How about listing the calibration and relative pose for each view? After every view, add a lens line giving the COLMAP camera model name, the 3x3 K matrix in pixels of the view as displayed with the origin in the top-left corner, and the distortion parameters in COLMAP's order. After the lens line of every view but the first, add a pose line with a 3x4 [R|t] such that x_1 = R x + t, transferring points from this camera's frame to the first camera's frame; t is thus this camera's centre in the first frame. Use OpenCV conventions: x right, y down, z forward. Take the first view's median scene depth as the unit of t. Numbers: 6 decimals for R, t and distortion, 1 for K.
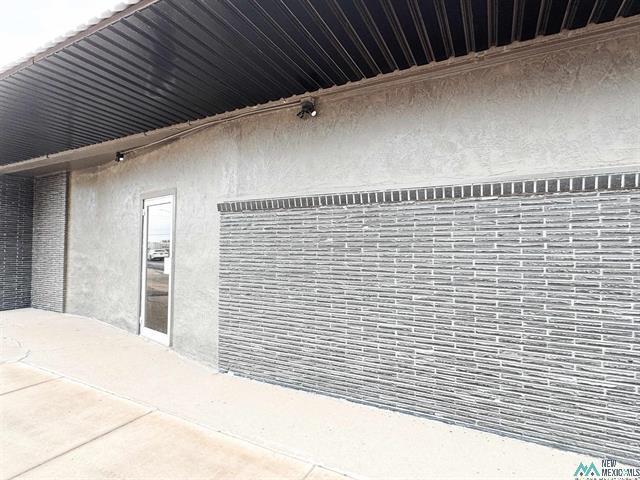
lens RADIAL K [[338.9, 0, 318.3], [0, 338.9, 238.1], [0, 0, 1]] dist [-0.008234, 0.003118]
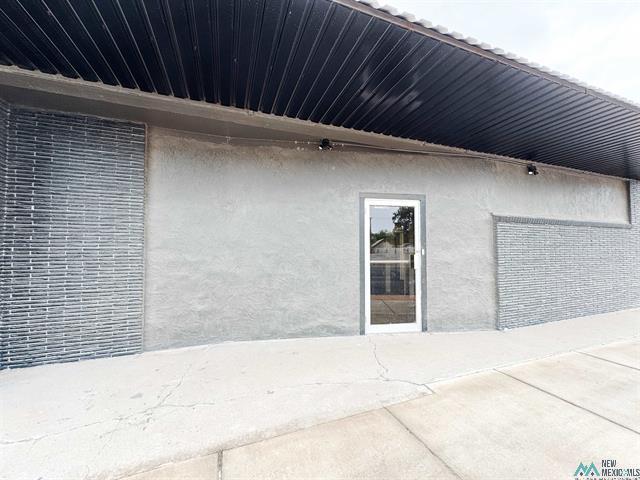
lens RADIAL K [[256.0, 0, 319.3], [0, 256.0, 238.0], [0, 0, 1]] dist [-0.001415, -0.000182]
pose [[0.673930, 0.024829, 0.738377, -1.884555], [-0.018371, 0.999689, -0.016848, 0.031807], [-0.738566, -0.002211, 0.674177, 0.951559]]
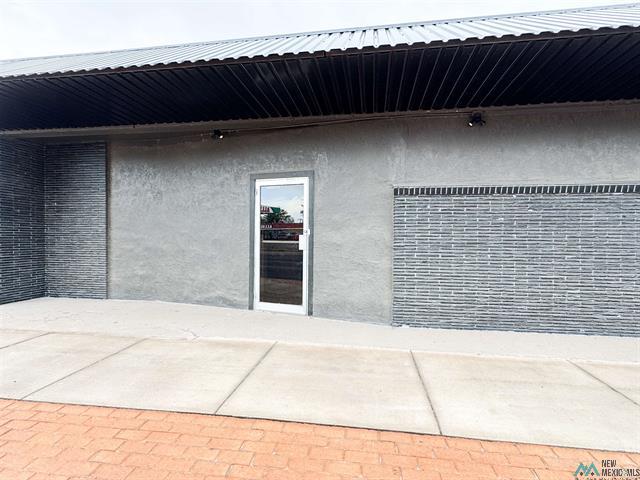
lens RADIAL K [[338.9, 0, 316.2], [0, 338.9, 238.5], [0, 0, 1]] dist [-0.008234, 0.003118]
pose [[0.949403, -0.002795, 0.314049, -1.076170], [-0.010229, 0.999155, 0.039815, 0.036440], [-0.313895, -0.041013, 0.948571, -0.069148]]
